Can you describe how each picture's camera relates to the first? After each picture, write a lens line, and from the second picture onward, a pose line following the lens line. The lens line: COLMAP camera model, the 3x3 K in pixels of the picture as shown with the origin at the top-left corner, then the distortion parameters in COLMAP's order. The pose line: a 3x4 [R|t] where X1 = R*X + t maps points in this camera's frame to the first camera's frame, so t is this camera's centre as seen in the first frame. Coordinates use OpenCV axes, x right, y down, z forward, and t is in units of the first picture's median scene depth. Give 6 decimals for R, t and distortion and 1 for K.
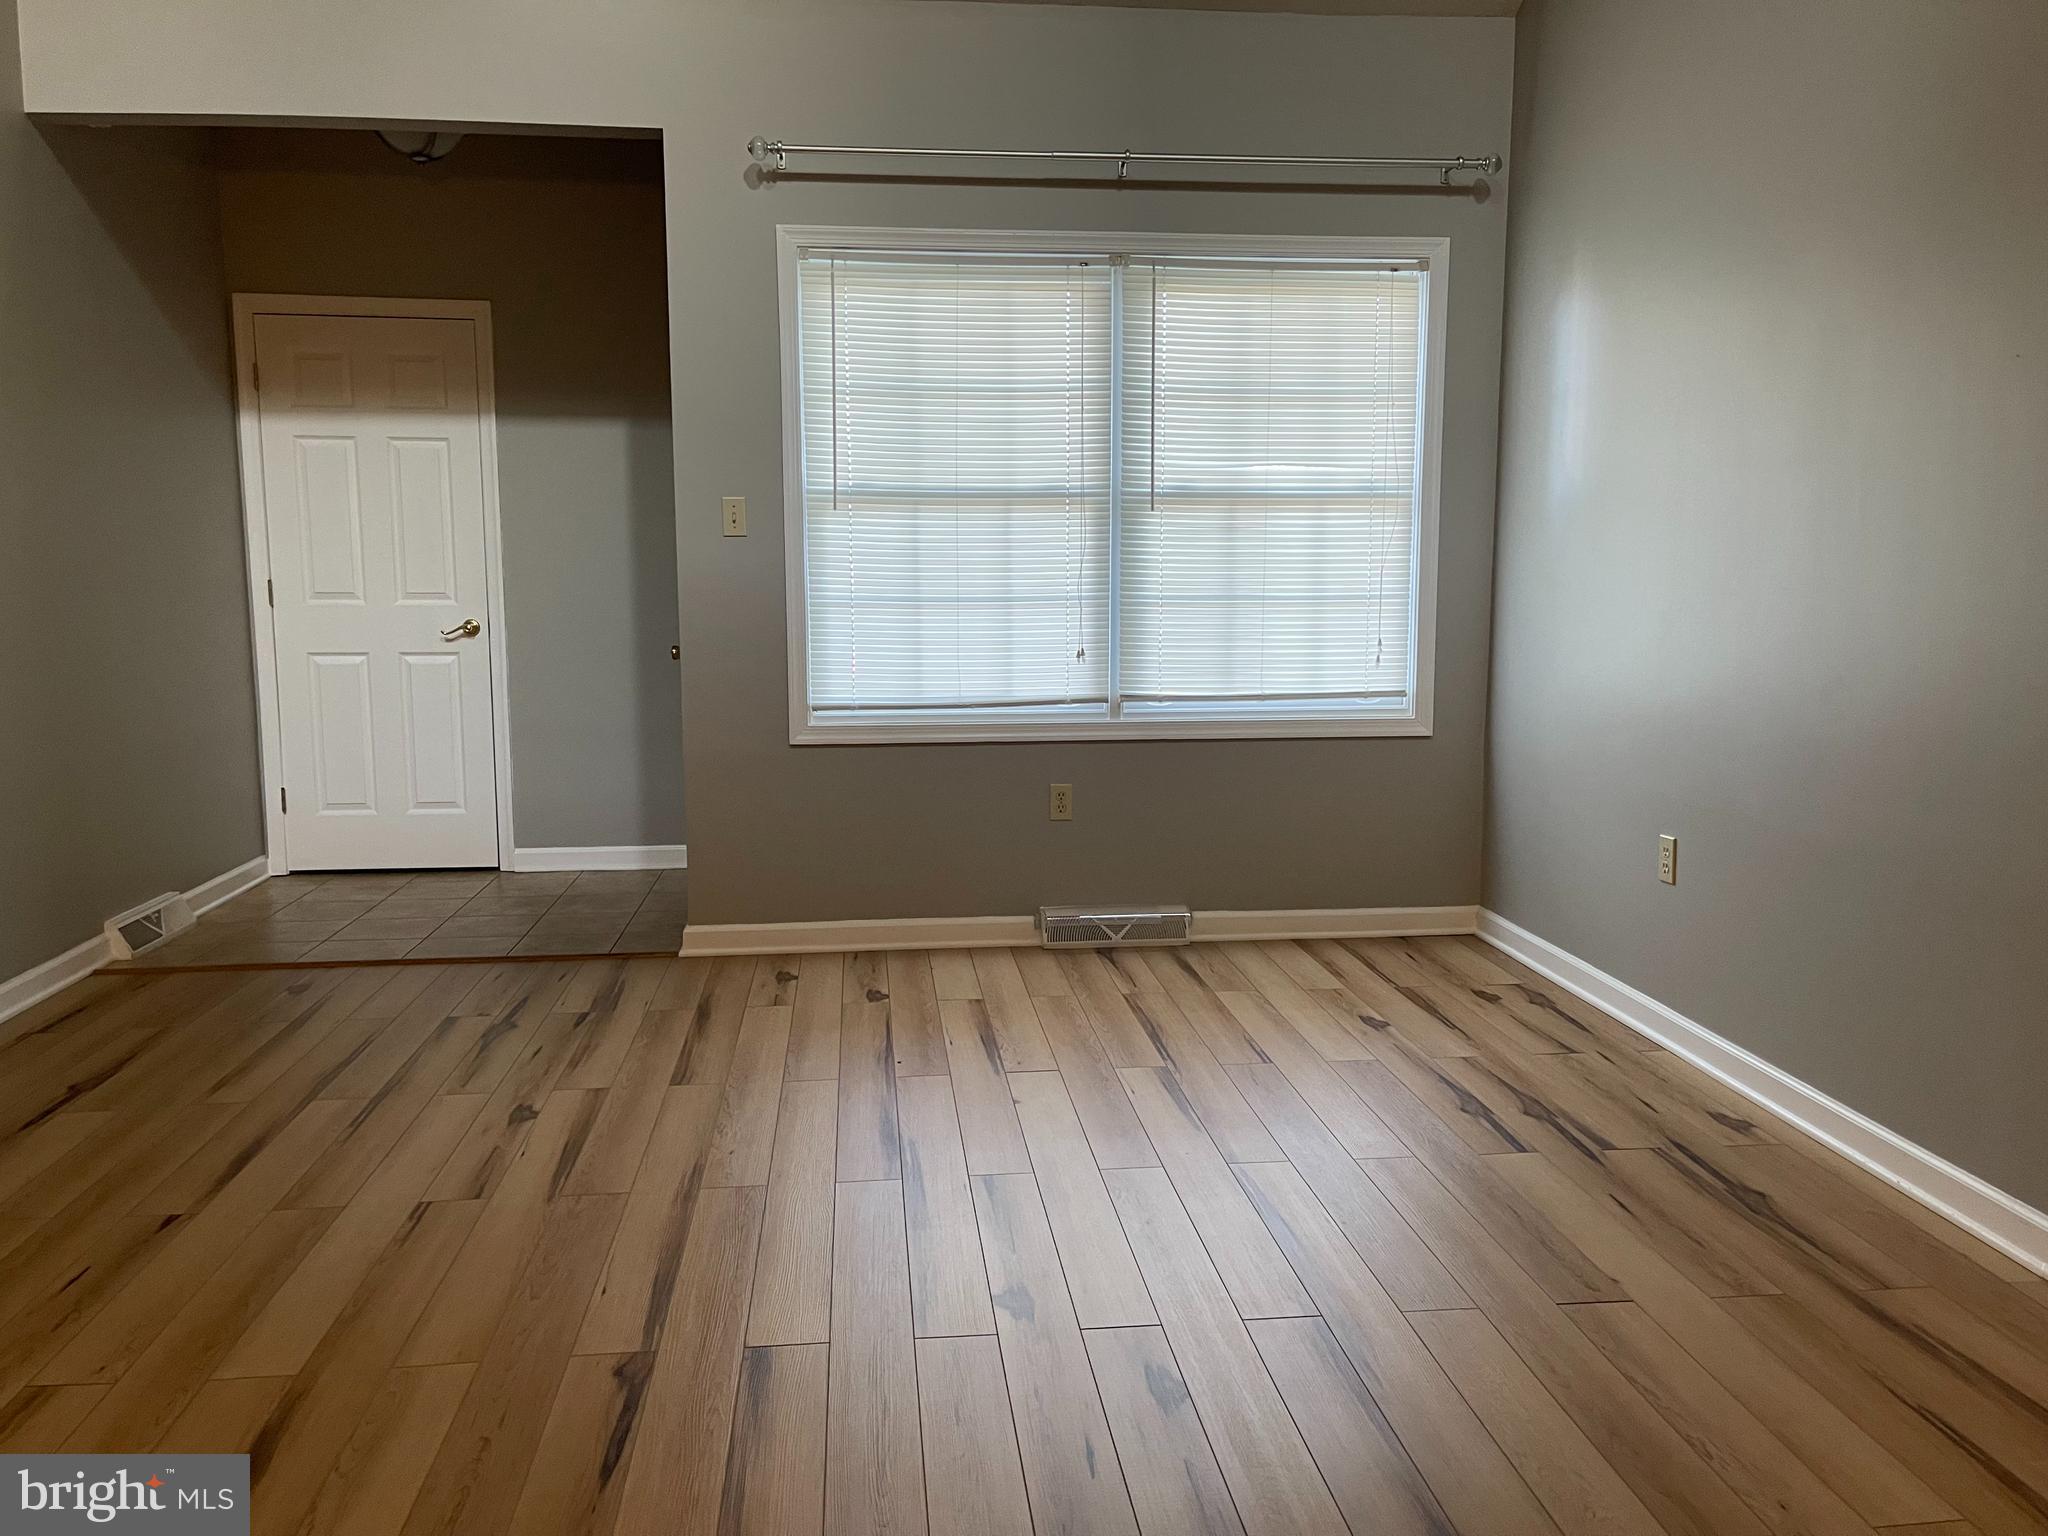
lens RADIAL K [[1550.7, 0, 1024.0], [0, 1550.7, 768.0], [0, 0, 1]] dist [0.048025, -0.073821]
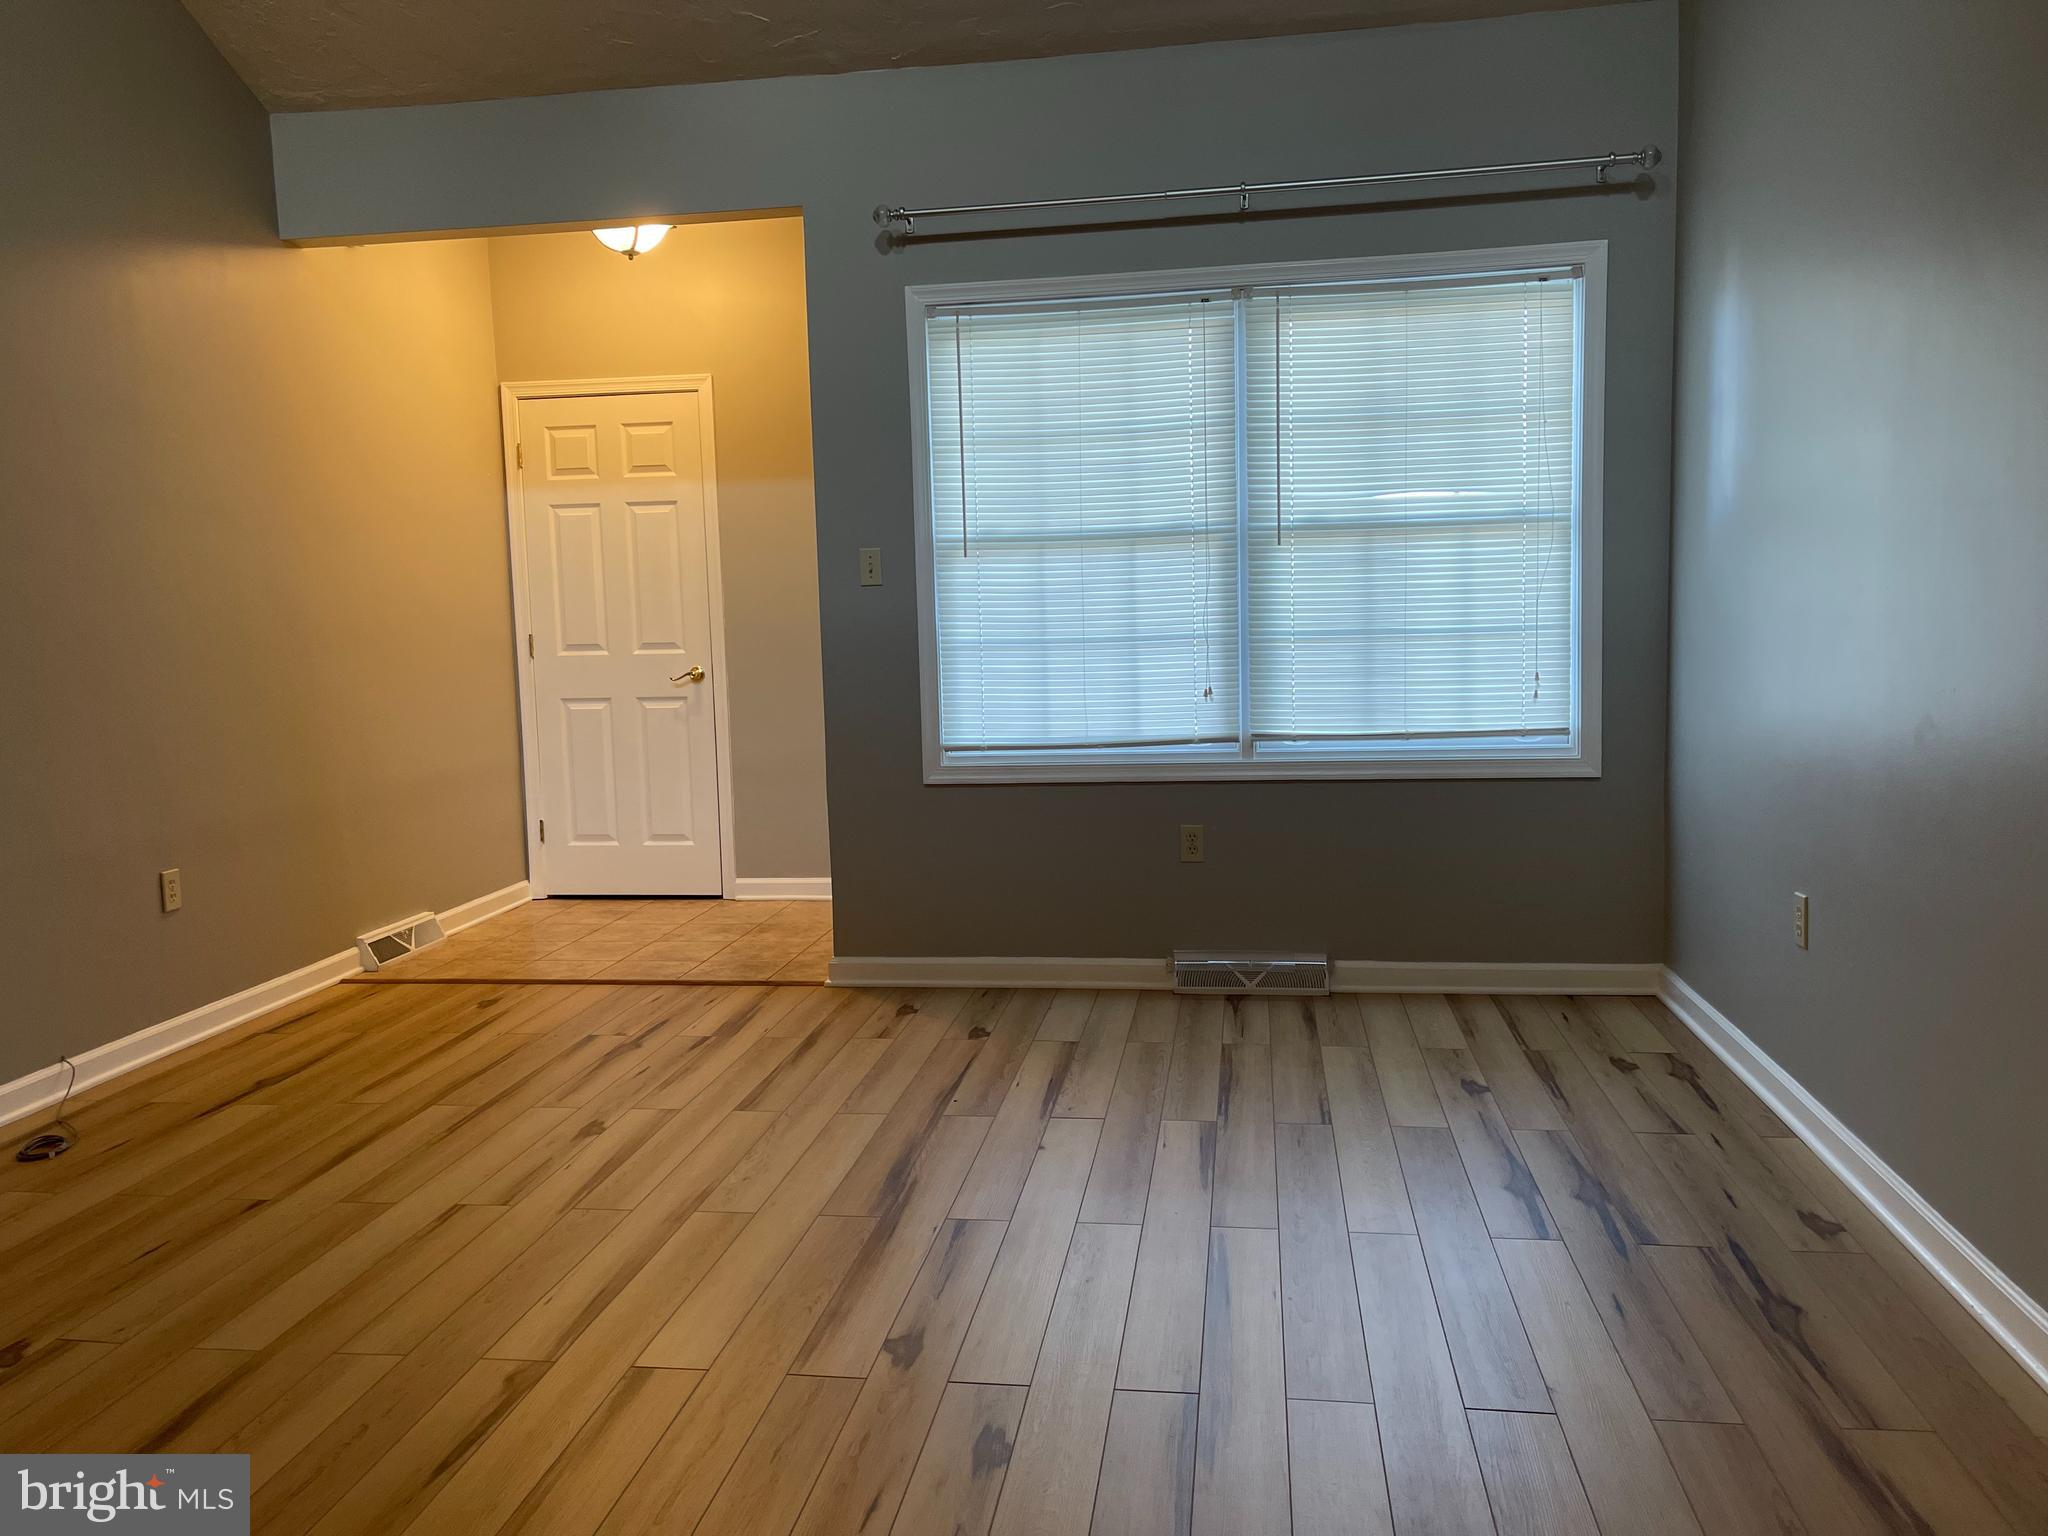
lens RADIAL K [[1547.6, 0, 1003.8], [0, 1547.6, 760.2], [0, 0, 1]] dist [0.044002, -0.063473]
pose [[0.964605, -0.000636, -0.263697, 0.173321], [-0.005869, 0.999698, -0.023882, -0.007000], [0.263632, 0.024585, 0.964310, 0.021763]]
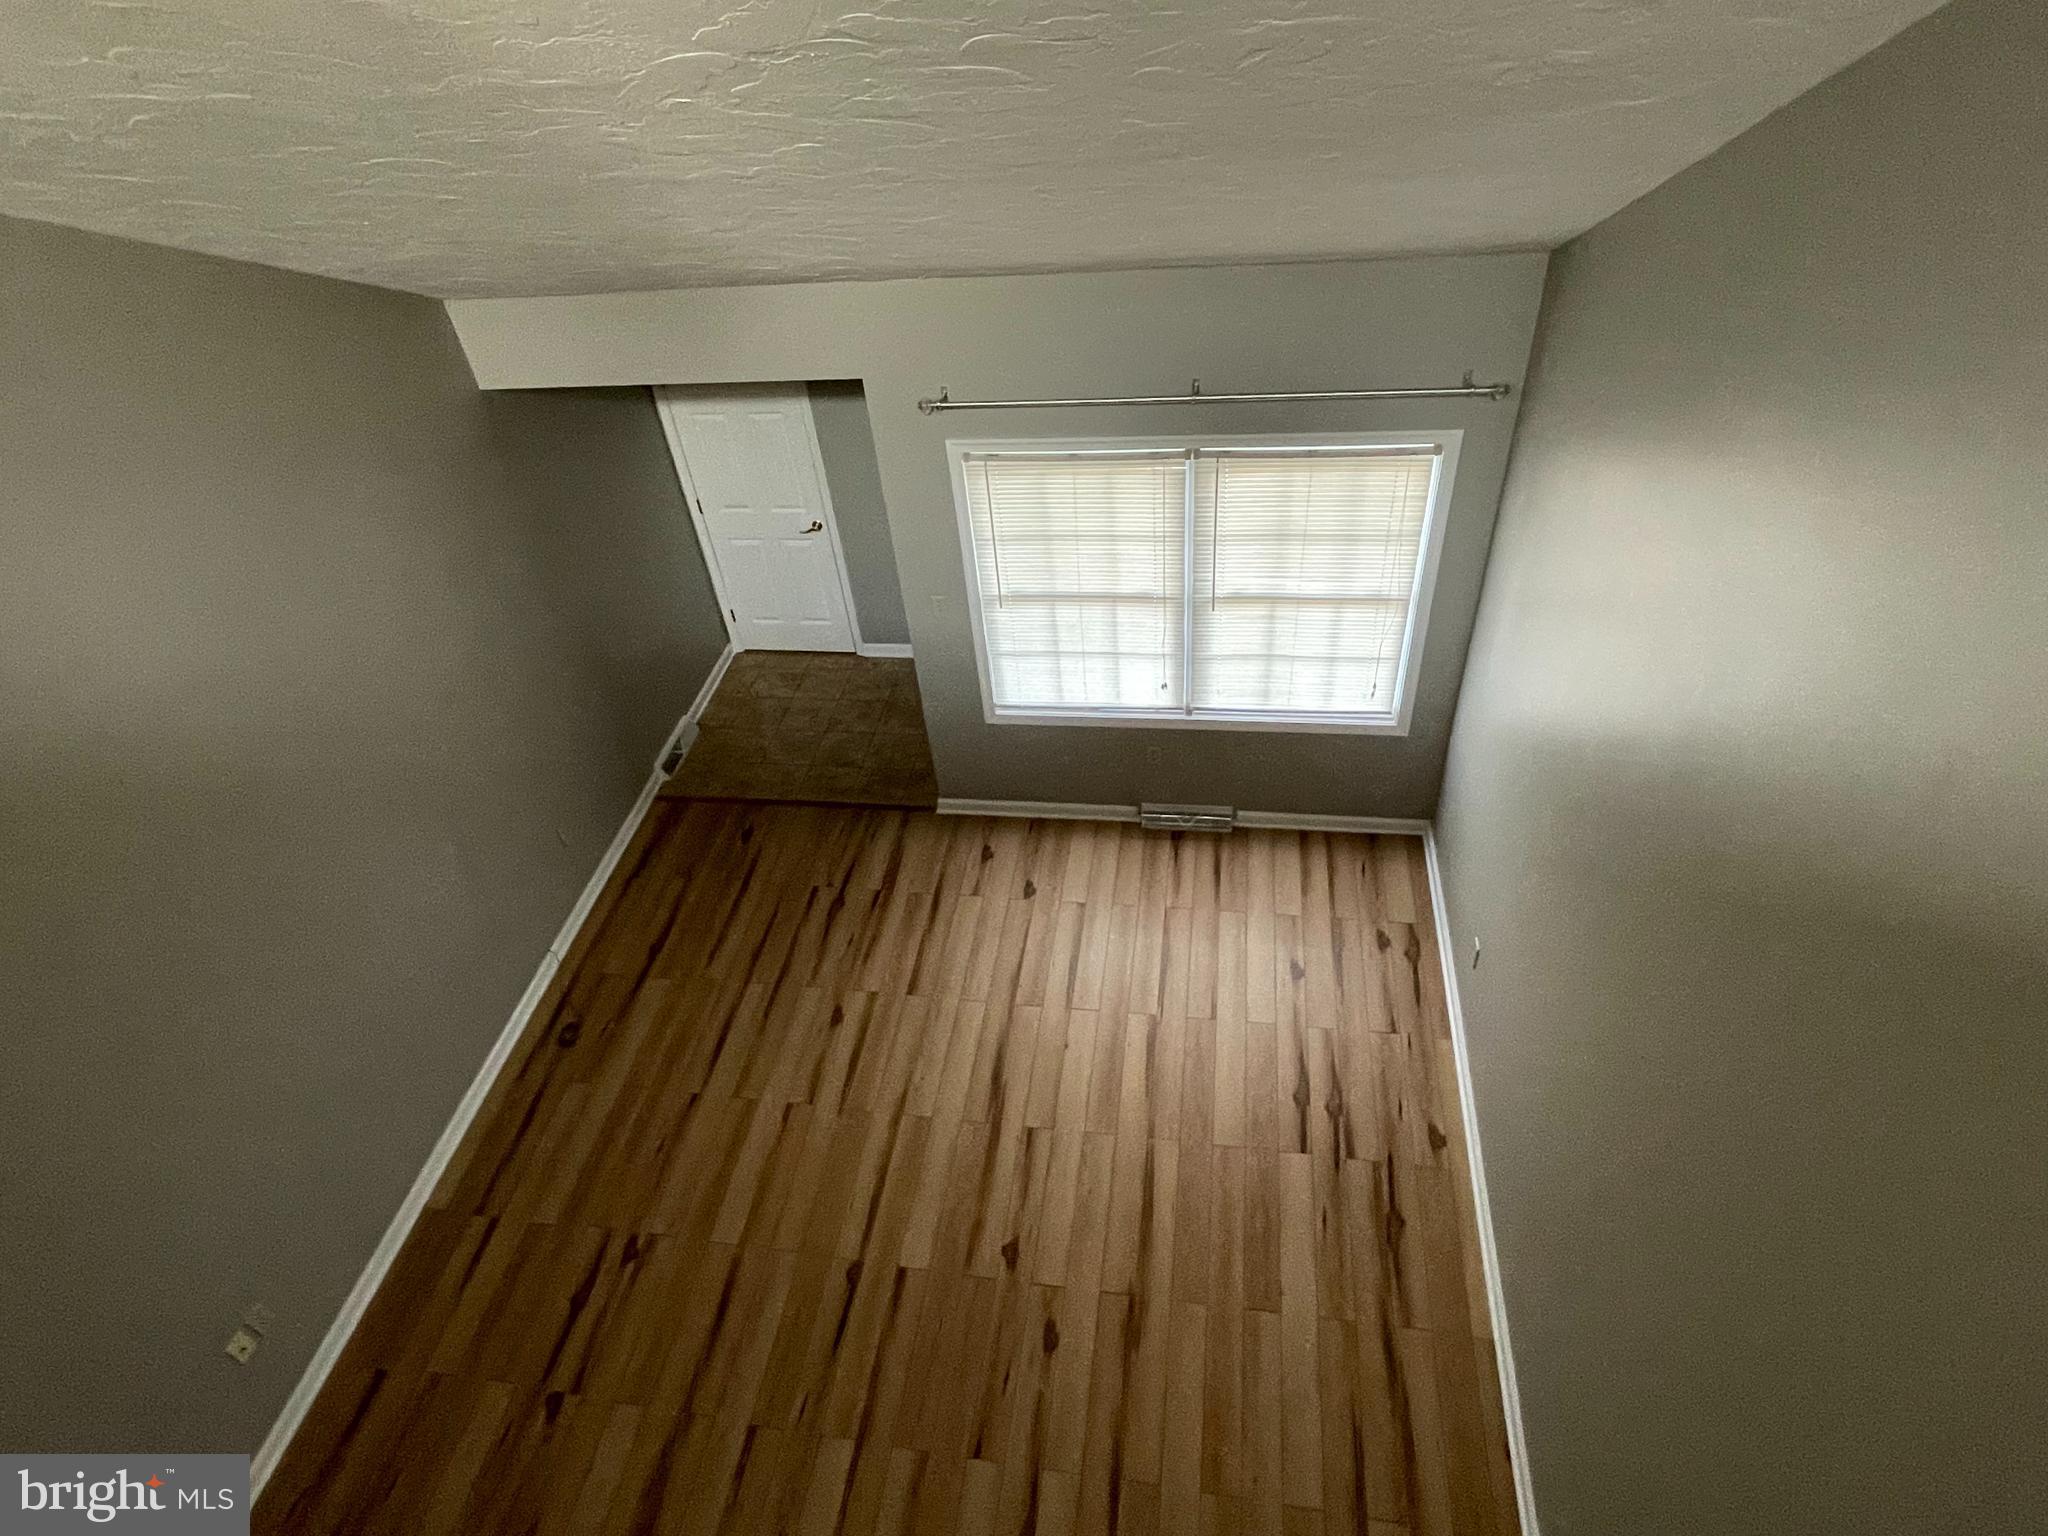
lens RADIAL K [[1126.7, 0, 994.5], [0, 1126.7, 770.2], [0, 0, 1]] dist [-0.000925, -0.000900]
pose [[0.956721, 0.109561, -0.269594, 0.188848], [0.065379, 0.821816, 0.565990, -0.659196], [0.283567, -0.559120, 0.779086, 0.040172]]
